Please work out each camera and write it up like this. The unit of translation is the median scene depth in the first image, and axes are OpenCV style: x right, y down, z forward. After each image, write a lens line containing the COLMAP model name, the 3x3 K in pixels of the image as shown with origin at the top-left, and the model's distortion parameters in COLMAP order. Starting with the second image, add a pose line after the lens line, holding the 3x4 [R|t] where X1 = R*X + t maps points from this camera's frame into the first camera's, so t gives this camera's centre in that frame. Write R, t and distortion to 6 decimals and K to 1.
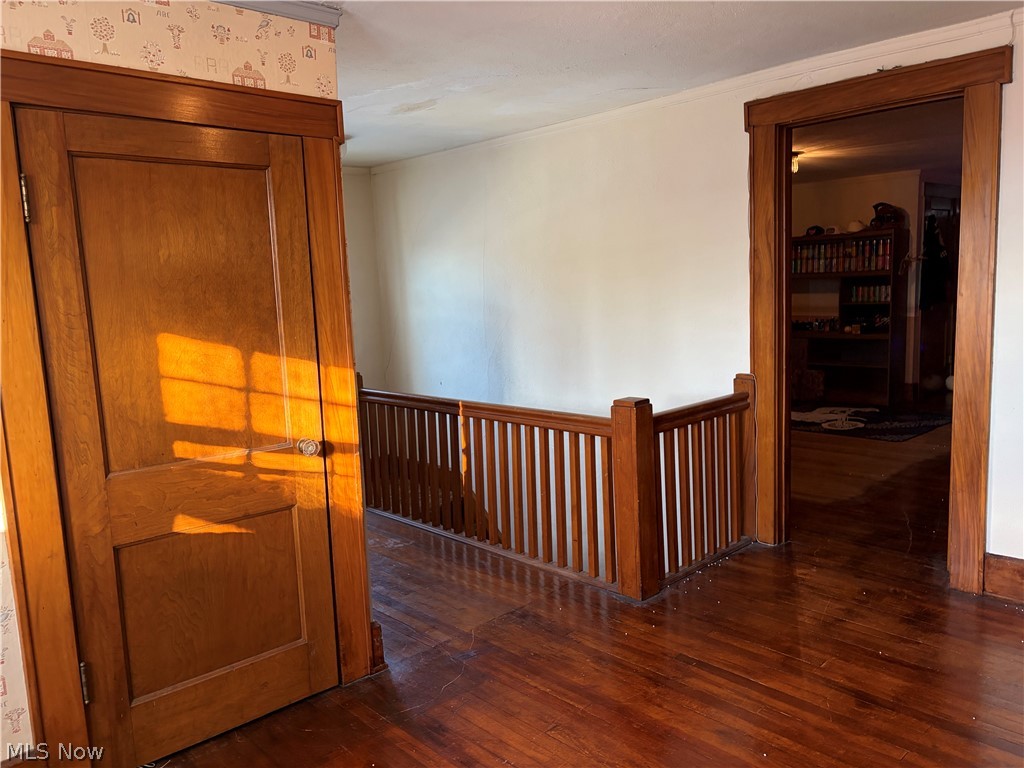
lens RADIAL K [[775.3, 0, 507.9], [0, 775.3, 389.9], [0, 0, 1]] dist [0.005543, 0.003848]
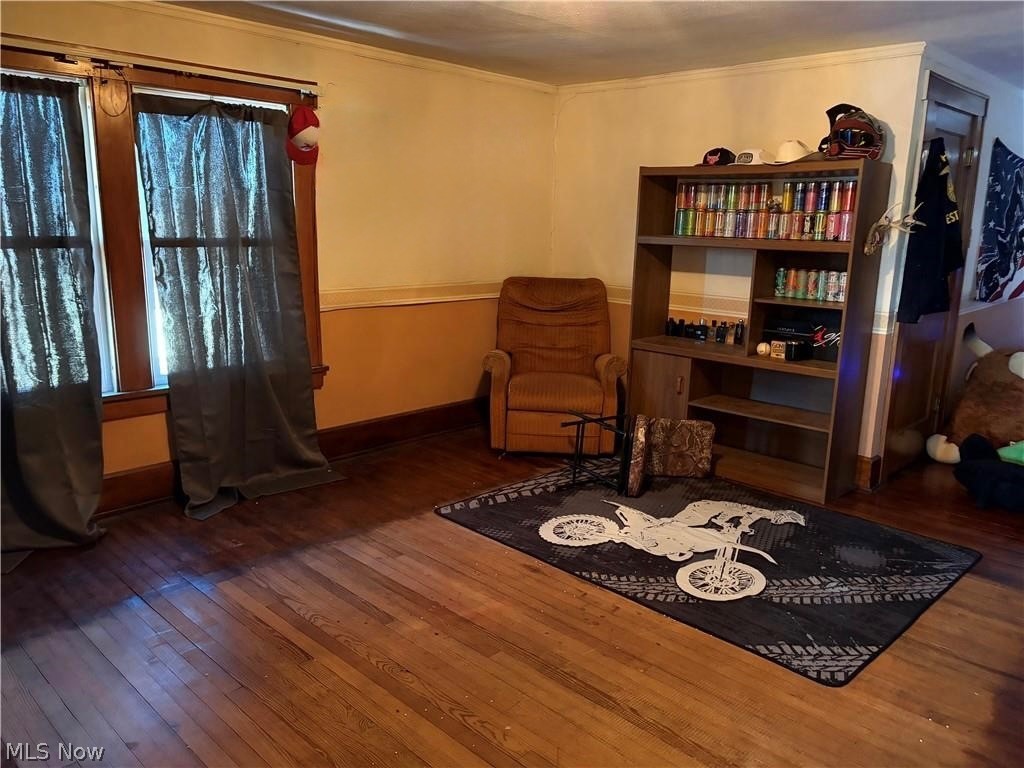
lens RADIAL K [[775.3, 0, 517.8], [0, 775.3, 380.2], [0, 0, 1]] dist [0.005543, 0.003848]
pose [[0.996427, 0.053265, 0.065544, 0.238297], [-0.057468, 0.996293, 0.064007, -0.081571], [-0.061892, -0.067545, 0.995795, 0.482631]]
